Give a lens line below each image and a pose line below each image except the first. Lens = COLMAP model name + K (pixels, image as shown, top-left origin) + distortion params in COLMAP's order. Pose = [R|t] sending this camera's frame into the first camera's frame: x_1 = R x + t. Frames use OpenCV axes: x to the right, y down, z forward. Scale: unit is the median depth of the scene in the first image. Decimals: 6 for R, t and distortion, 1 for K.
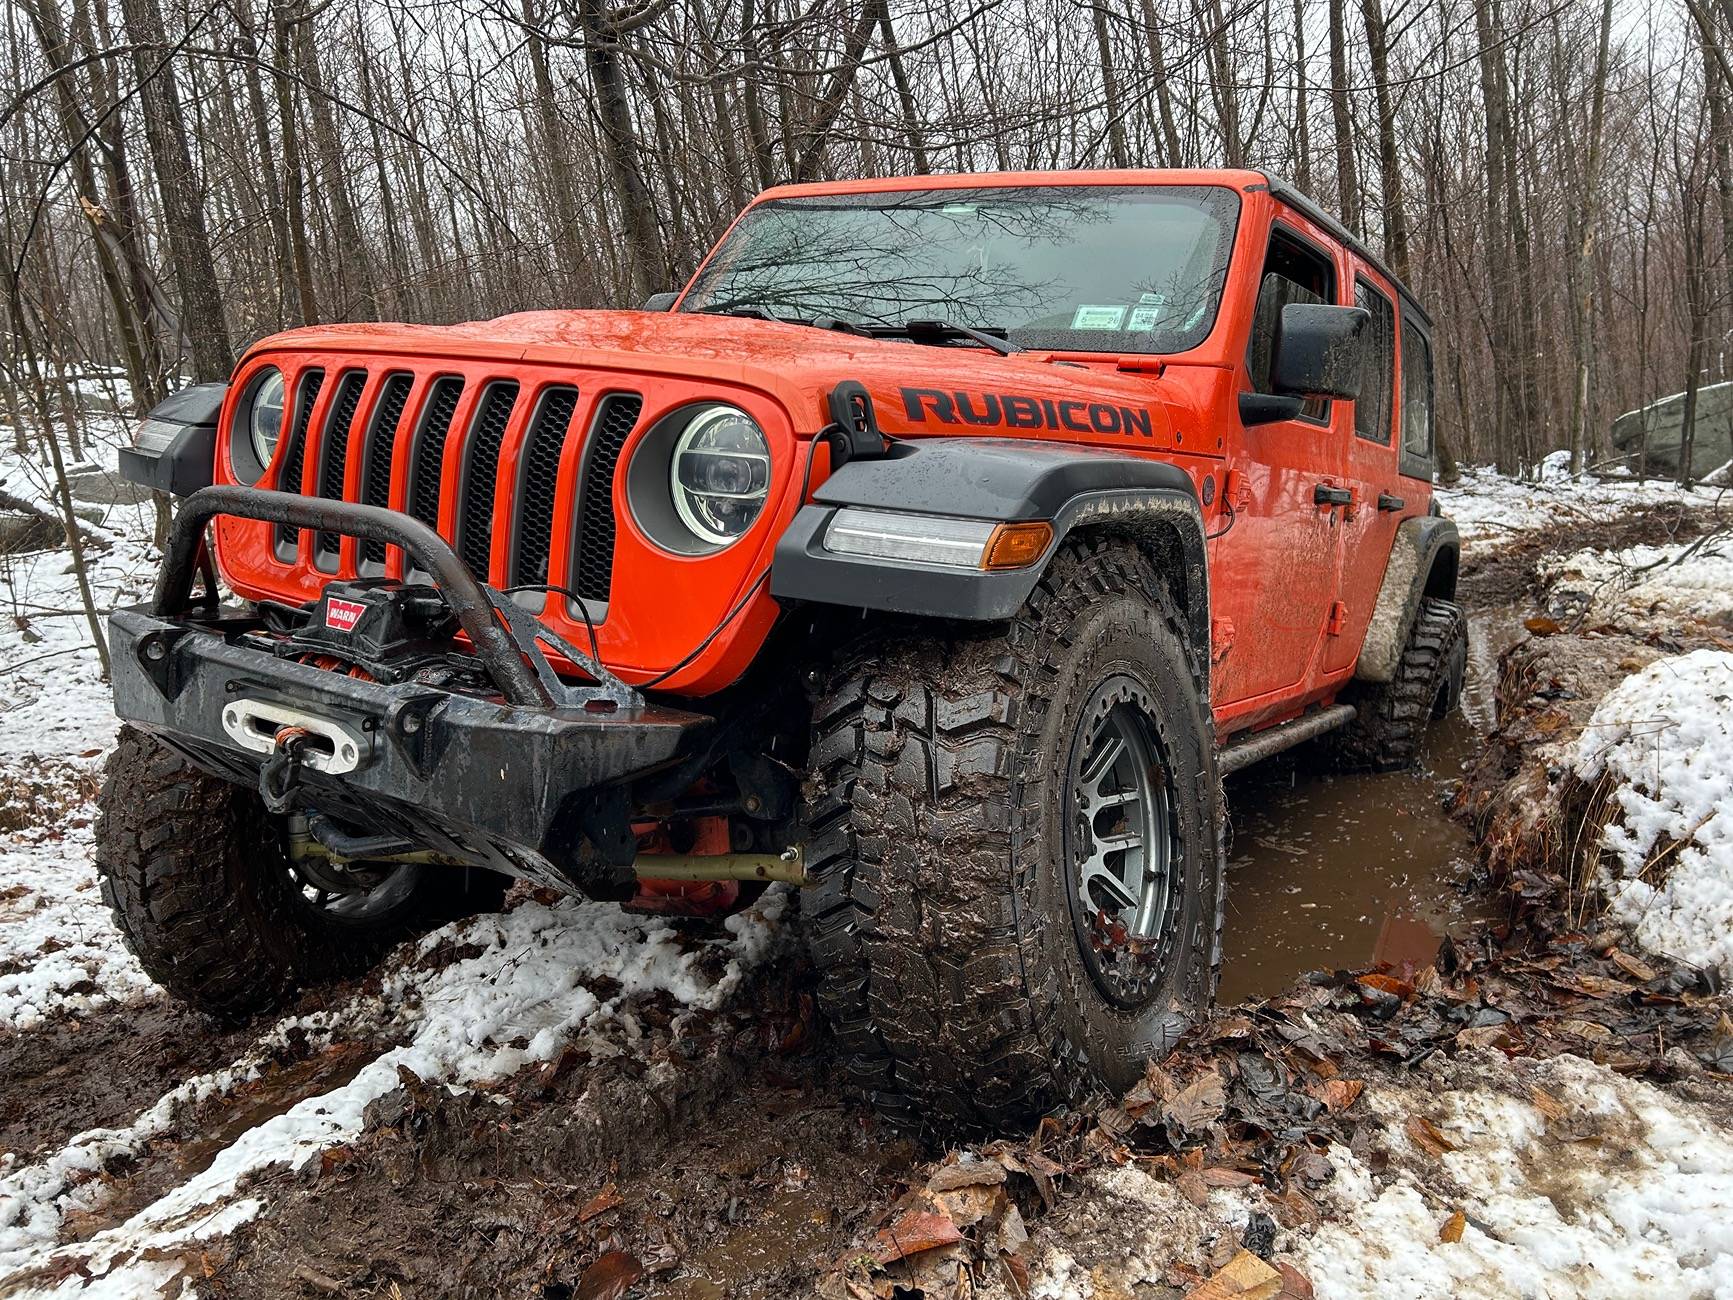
lens RADIAL K [[1268.2, 0, 842.0], [0, 1268.2, 641.7], [0, 0, 1]] dist [0.058906, -0.056806]
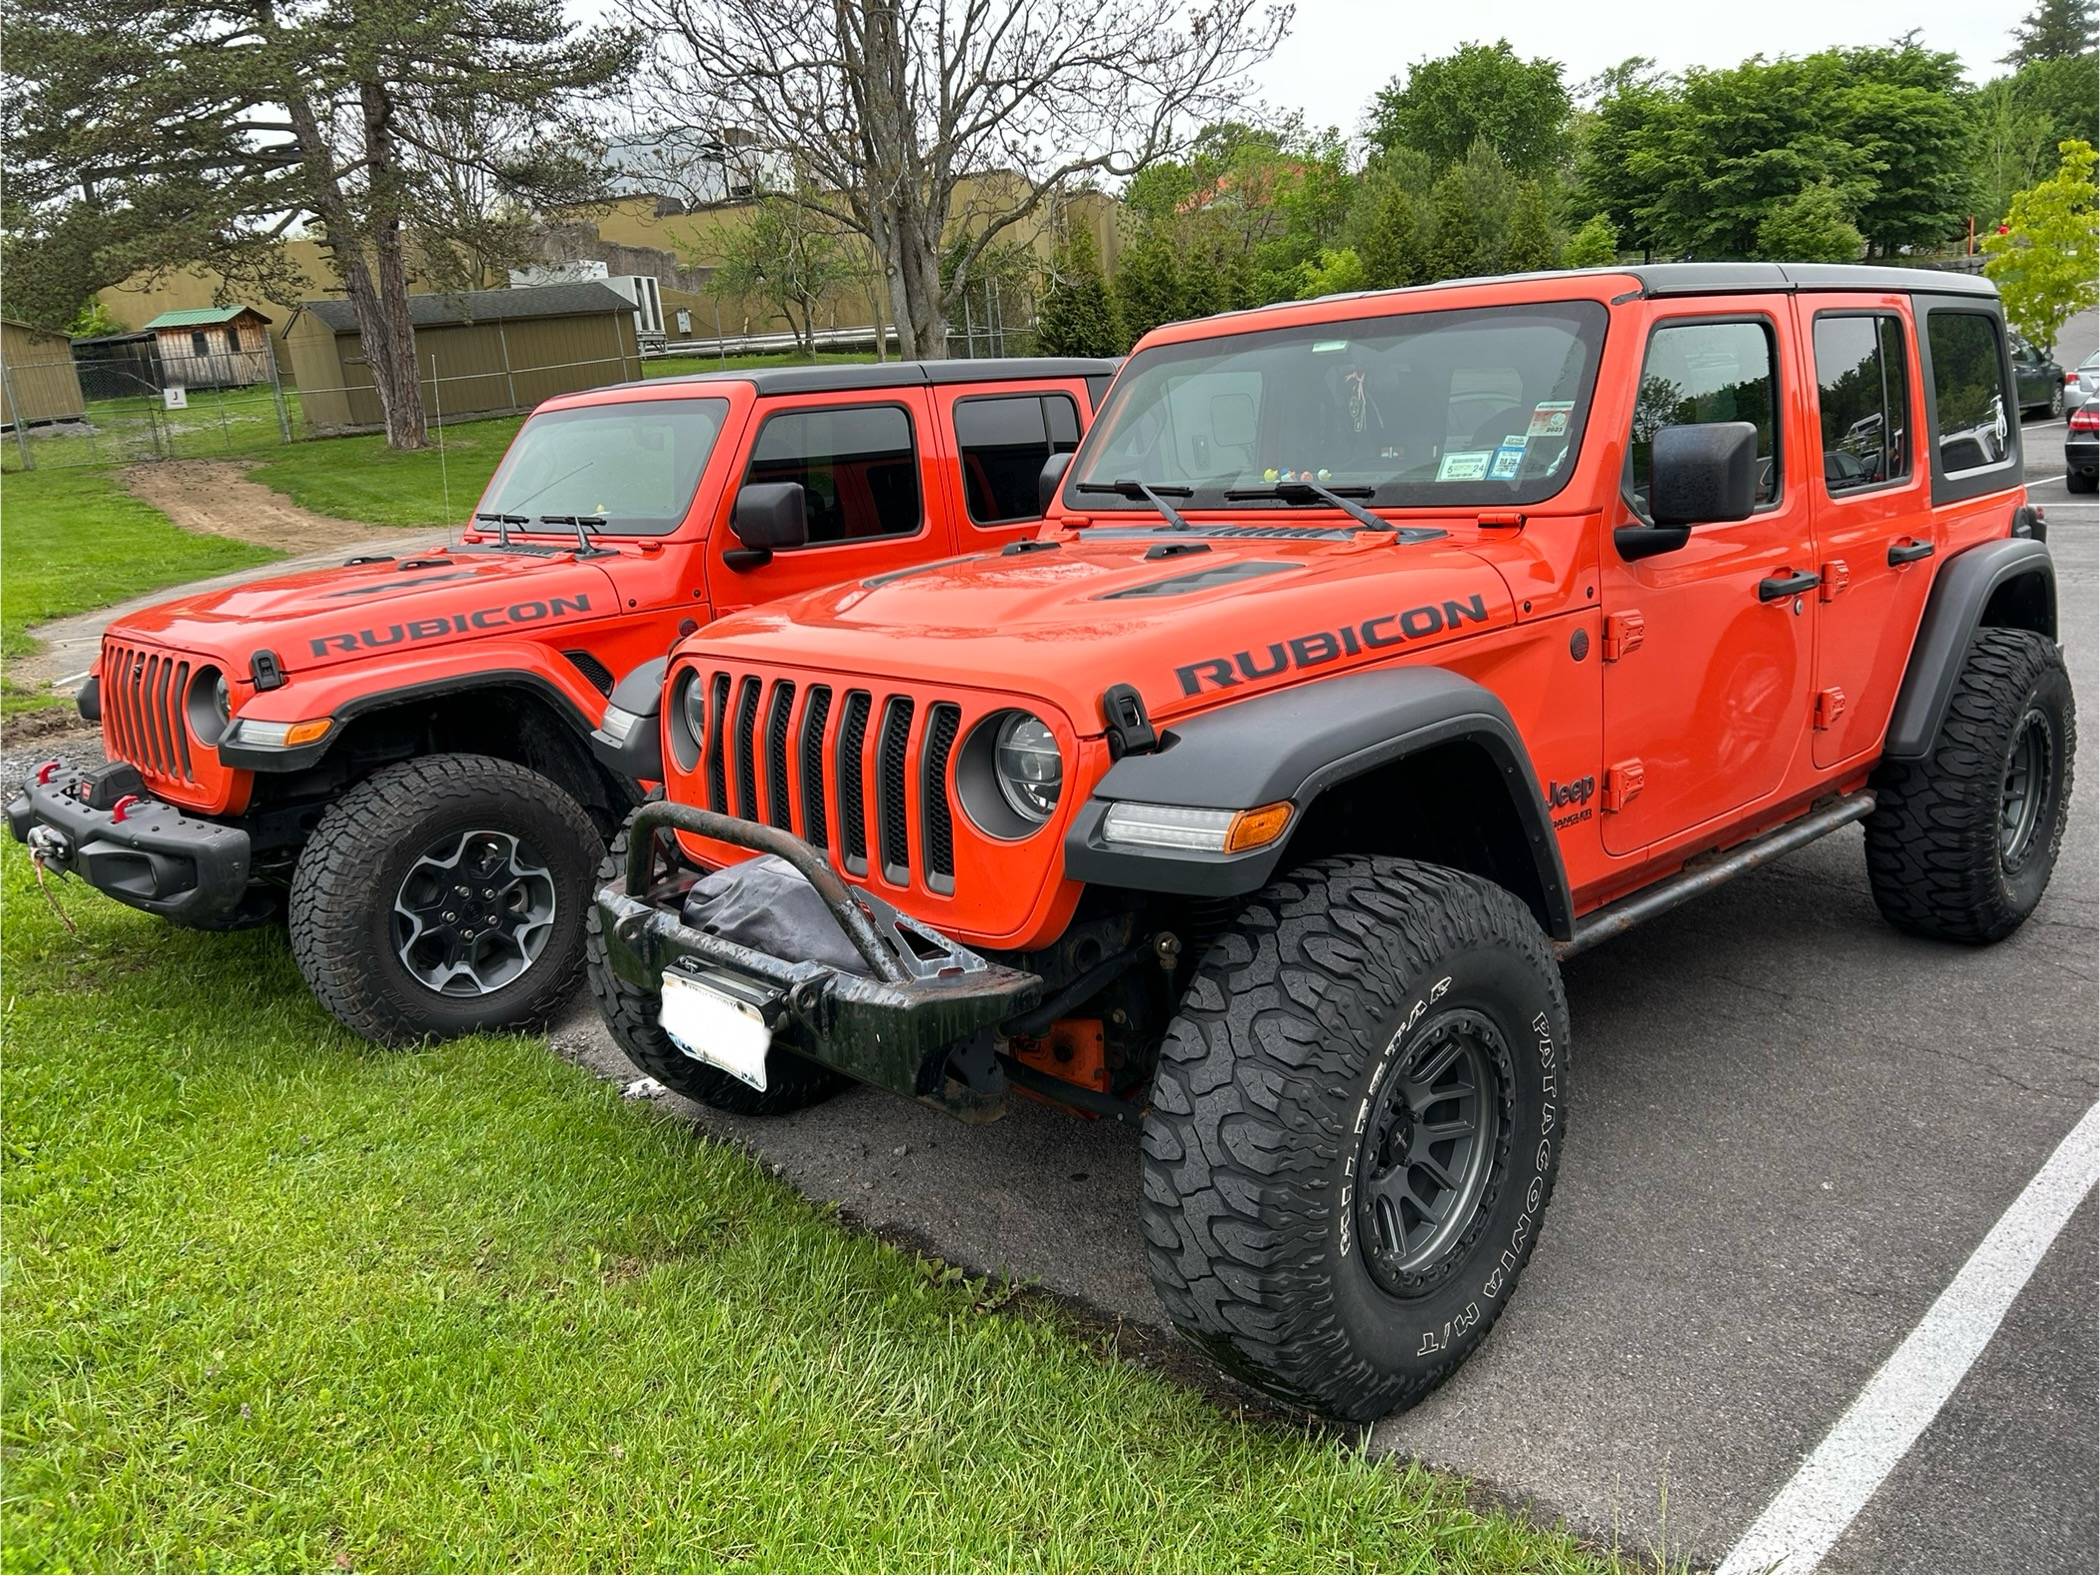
lens RADIAL K [[1536.8, 0, 1036.5], [0, 1536.8, 793.3], [0, 0, 1]] dist [0.058906, -0.056806]
pose [[0.958398, -0.092320, -0.270095, 0.286253], [0.117148, 0.990104, 0.077262, -0.210457], [0.260289, -0.105689, 0.959729, -0.365562]]
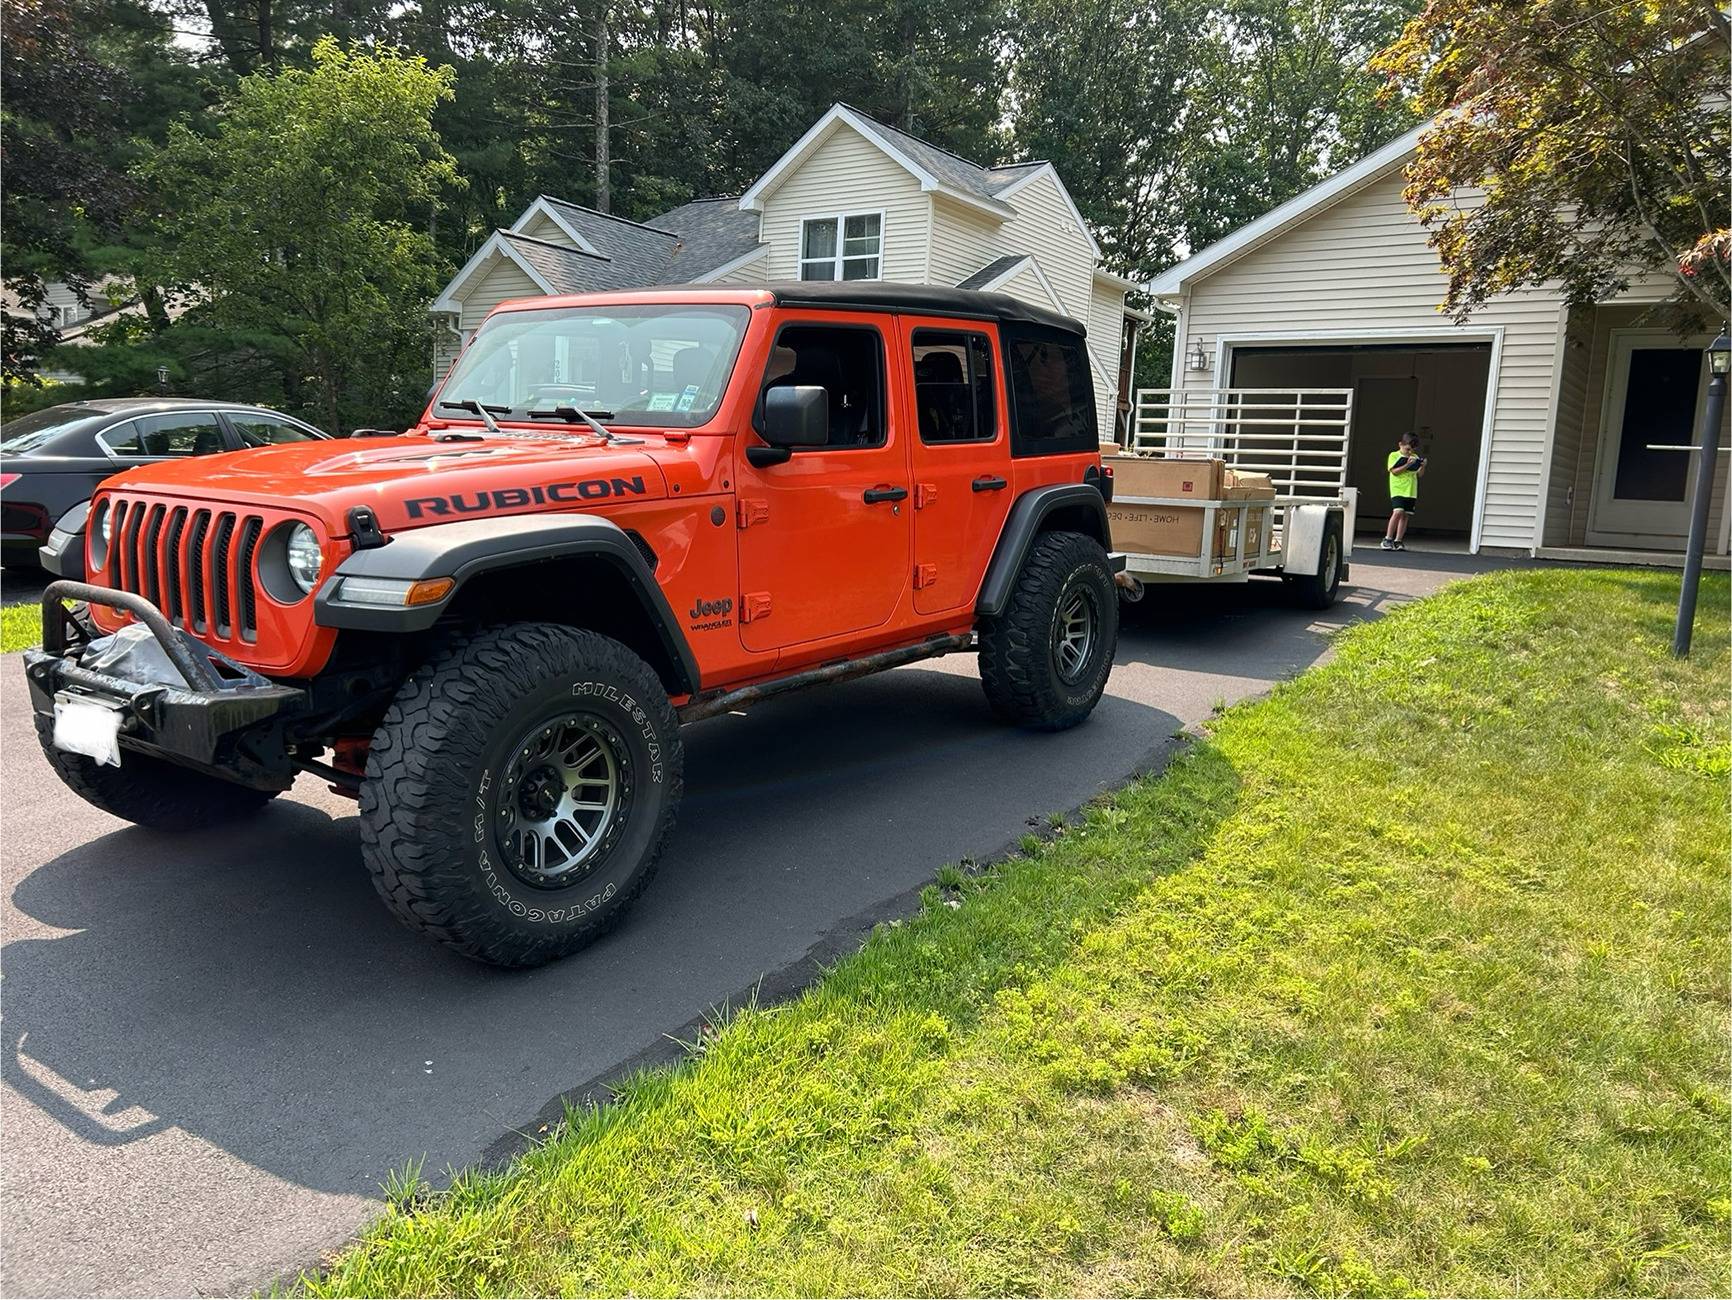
lens RADIAL K [[1267.5, 0, 868.6], [0, 1267.5, 657.3], [0, 0, 1]] dist [0.058906, -0.056806]
pose [[0.994710, -0.072694, -0.072580, 0.823821], [0.077061, 0.995262, 0.059295, -0.033787], [0.067925, -0.064574, 0.995598, -0.795718]]
